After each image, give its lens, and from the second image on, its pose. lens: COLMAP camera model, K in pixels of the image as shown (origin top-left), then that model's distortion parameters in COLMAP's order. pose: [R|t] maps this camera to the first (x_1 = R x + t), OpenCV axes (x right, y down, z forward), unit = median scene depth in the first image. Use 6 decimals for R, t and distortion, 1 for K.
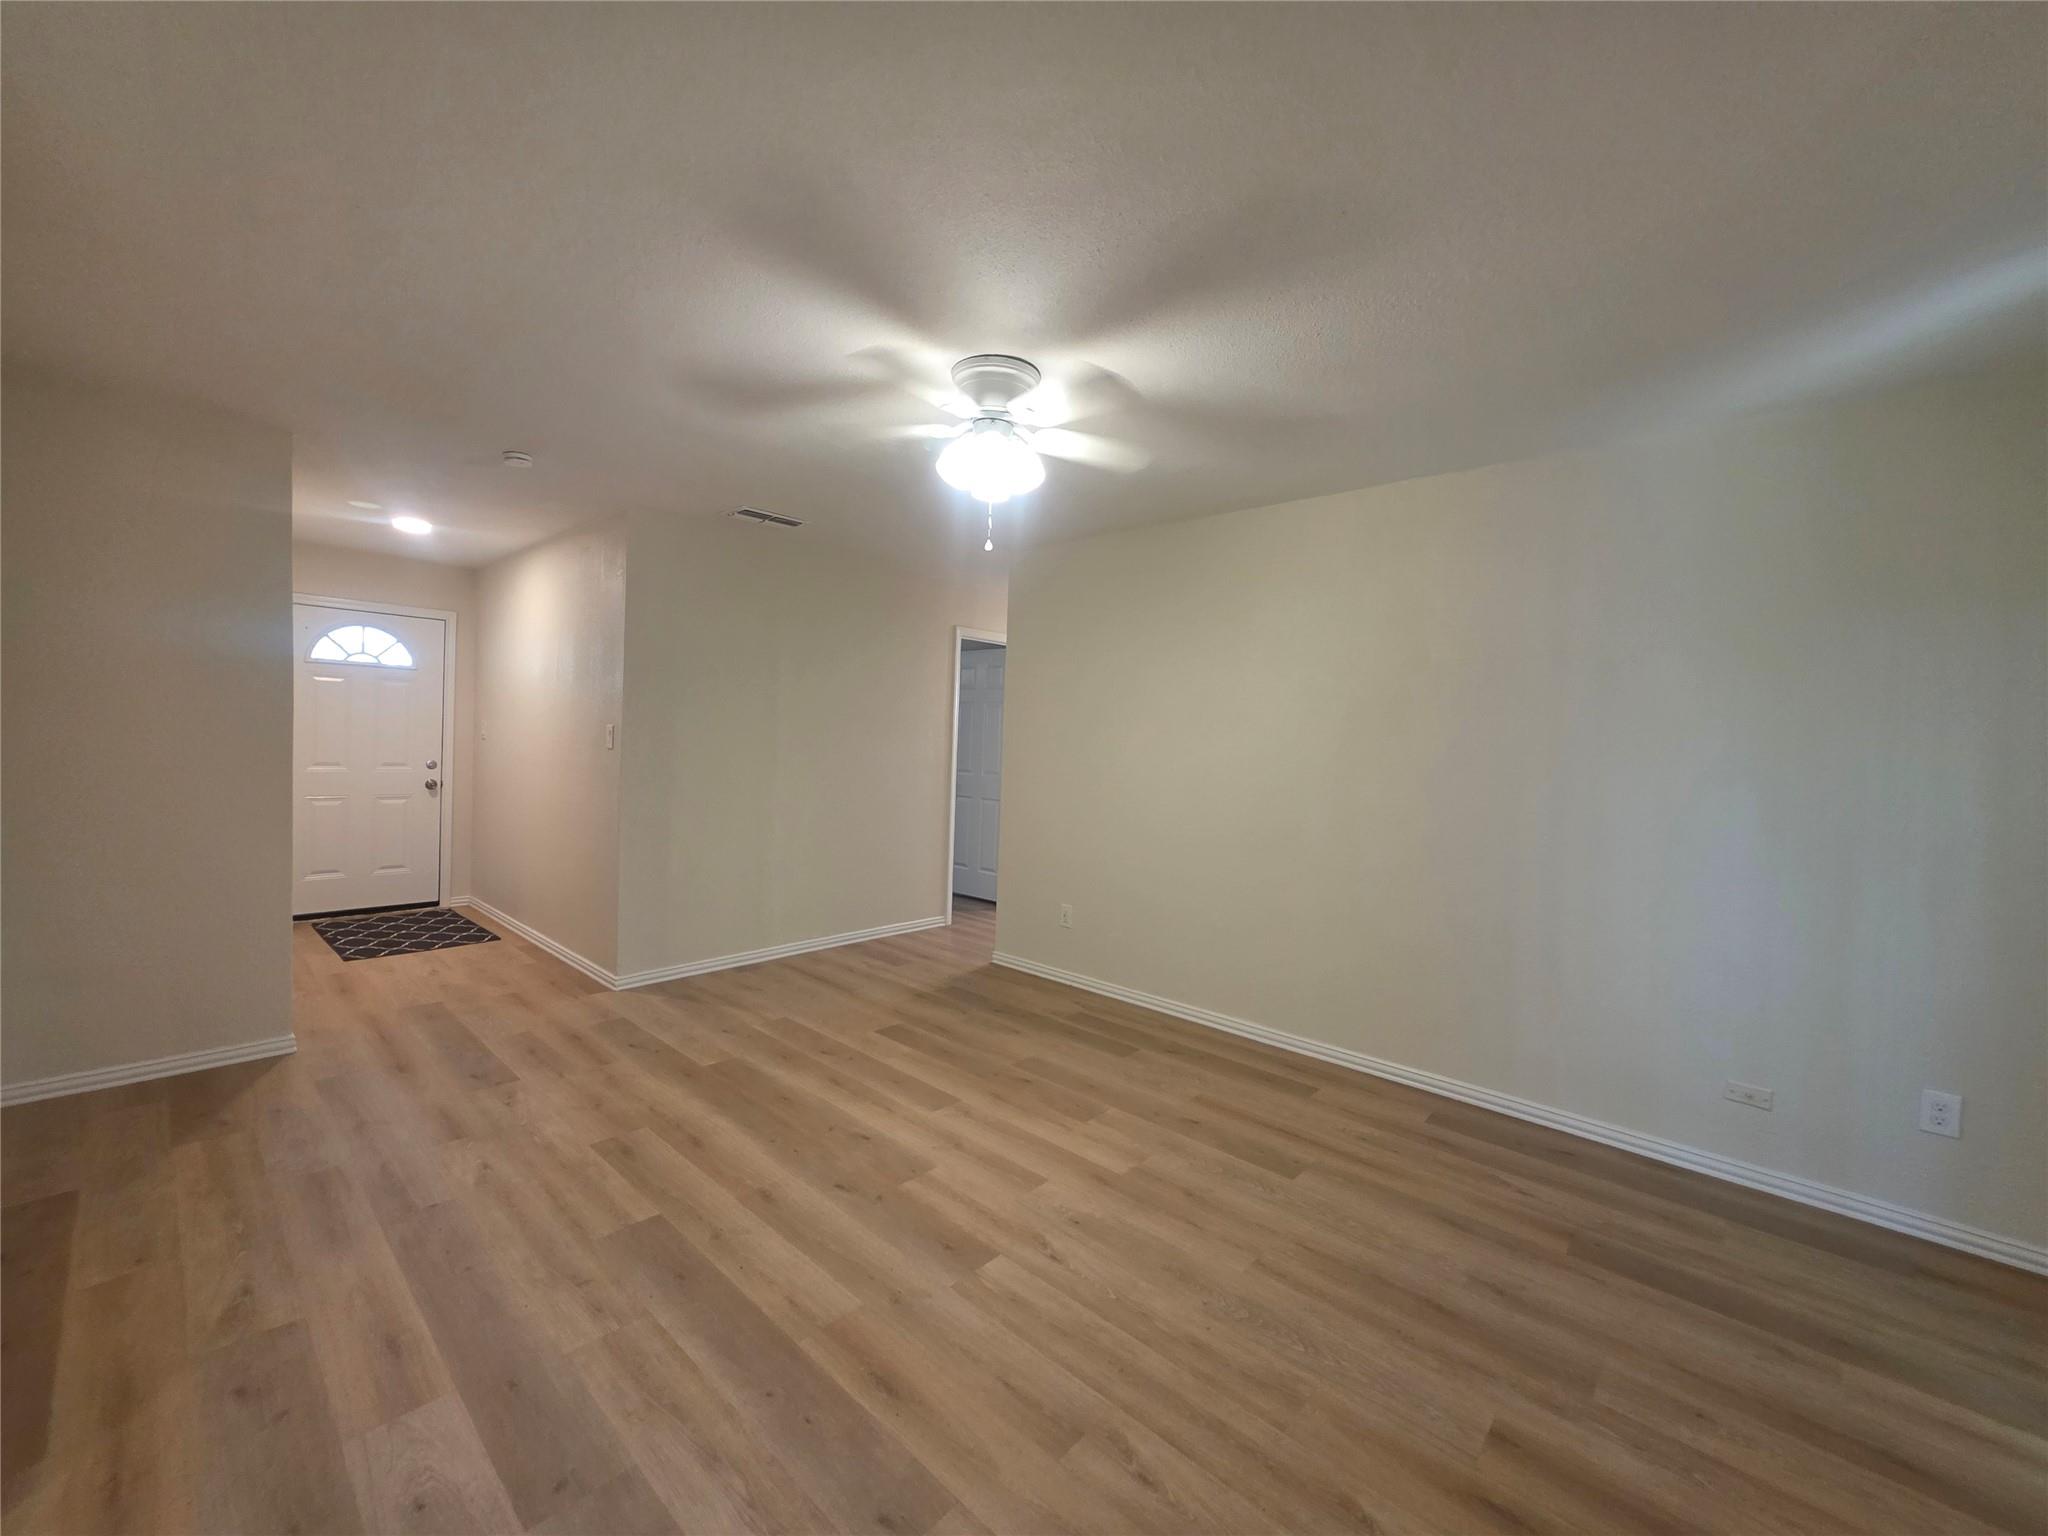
lens RADIAL K [[816.6, 0, 1026.5], [0, 816.6, 761.0], [0, 0, 1]] dist [0.000746, 0.000336]
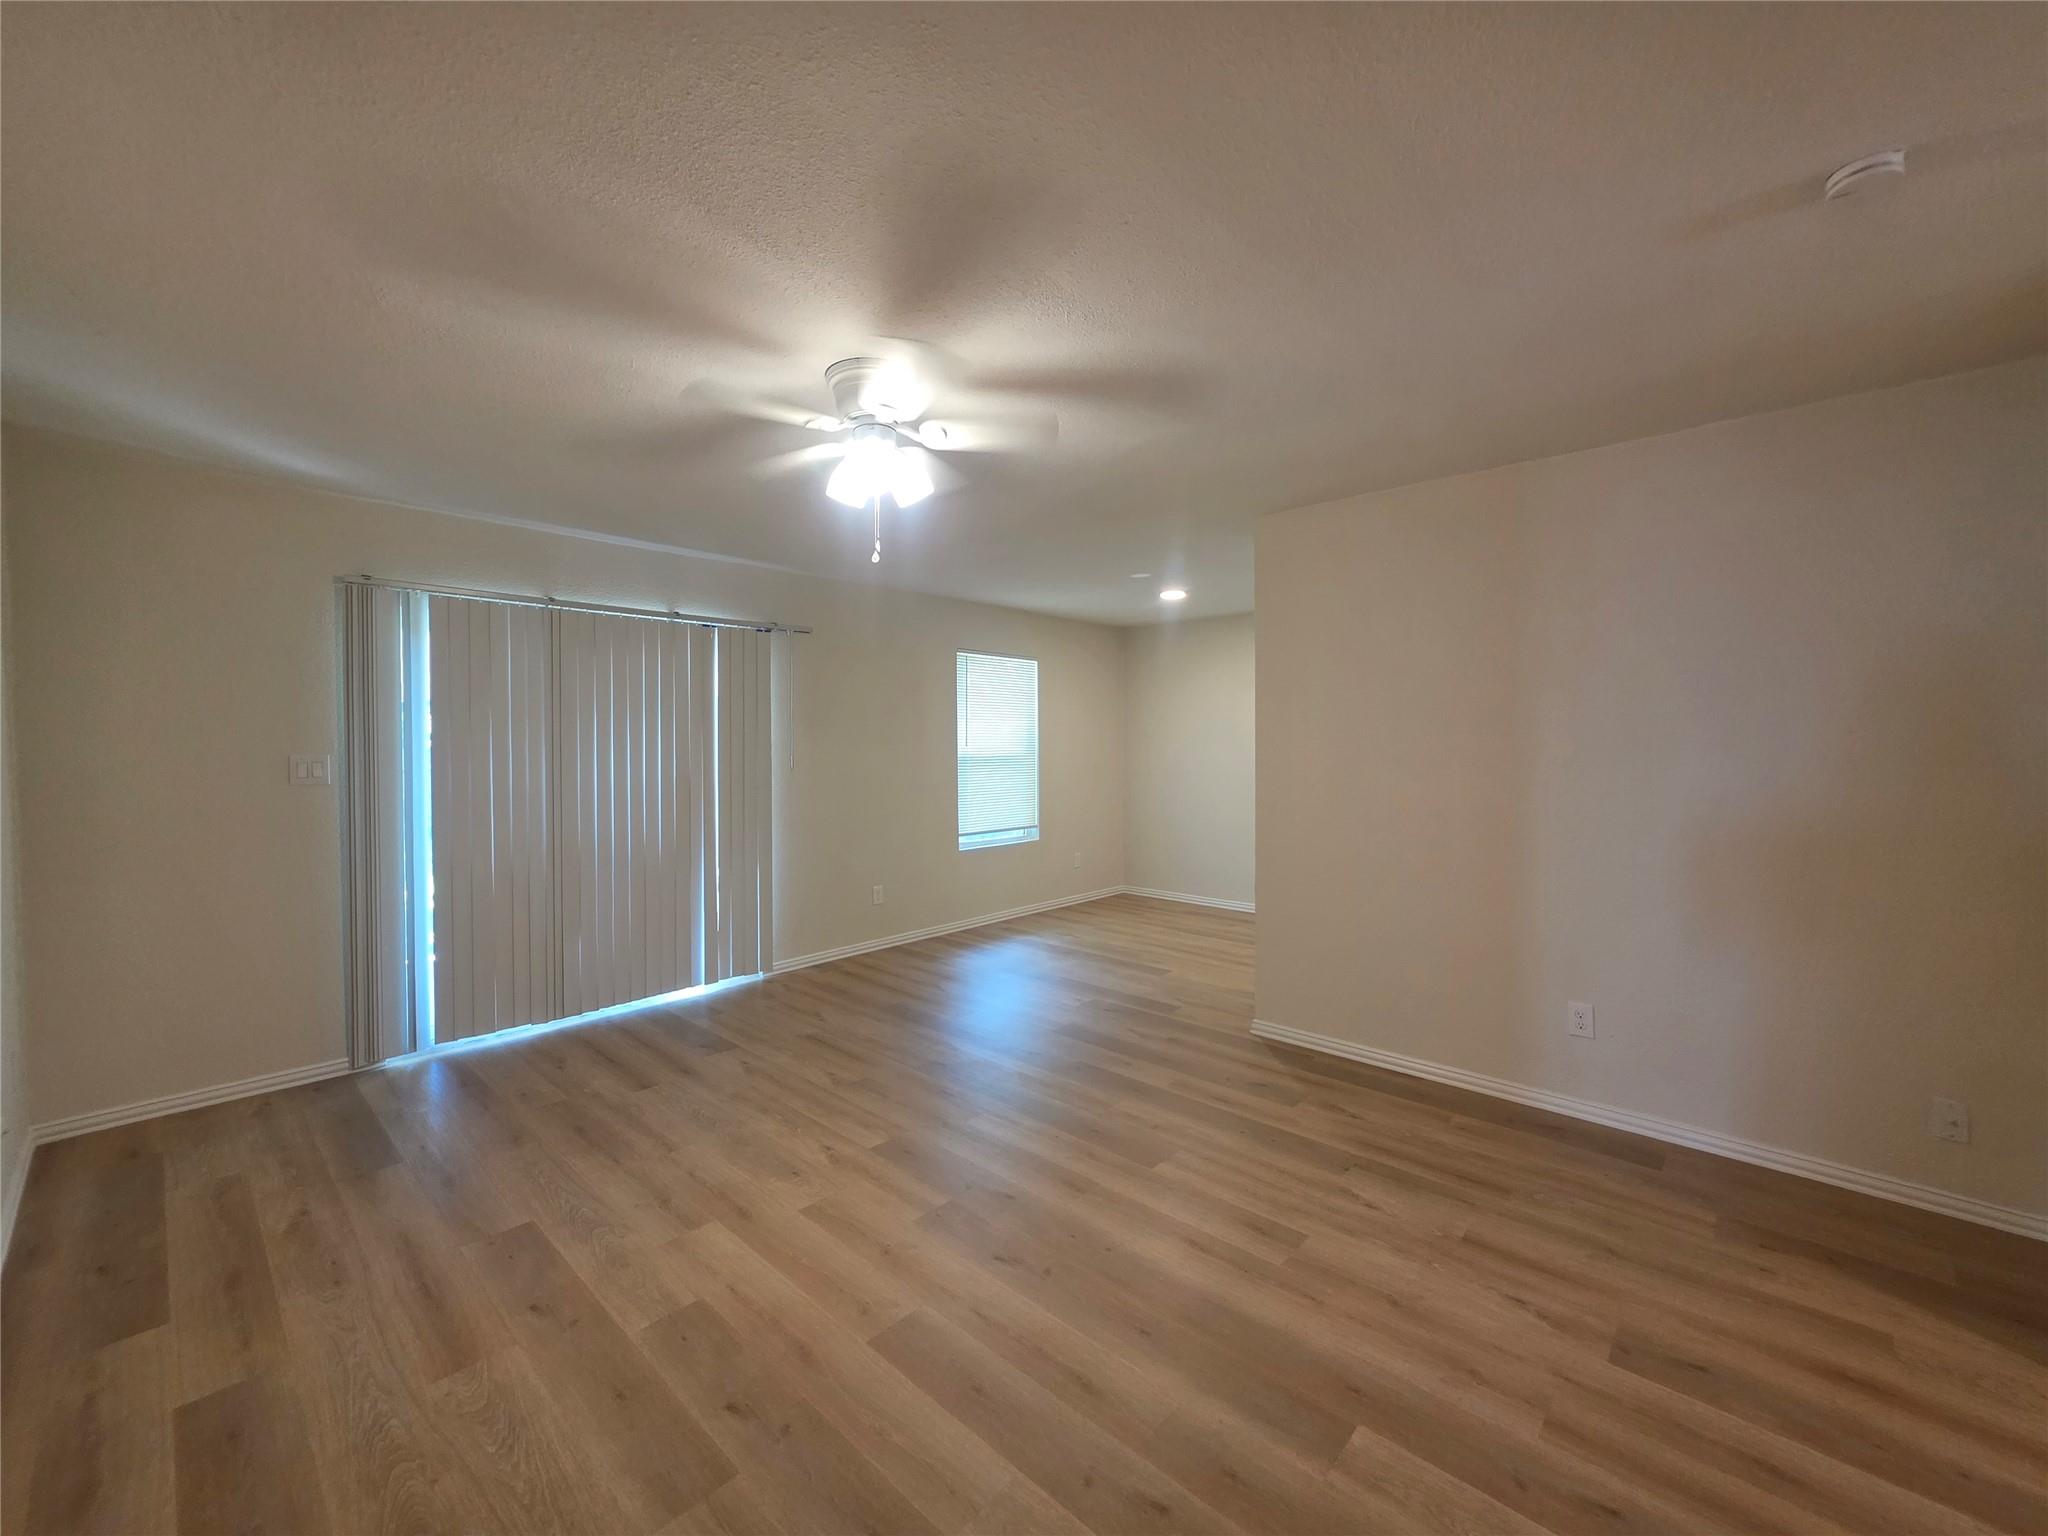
lens RADIAL K [[816.6, 0, 1026.5], [0, 816.6, 761.0], [0, 0, 1]] dist [0.000746, 0.000336]
pose [[-0.999580, -0.028962, 0.000898, -0.228170], [-0.028889, 0.998502, 0.046468, -0.072418], [-0.002243, 0.046423, -0.998919, 1.939954]]
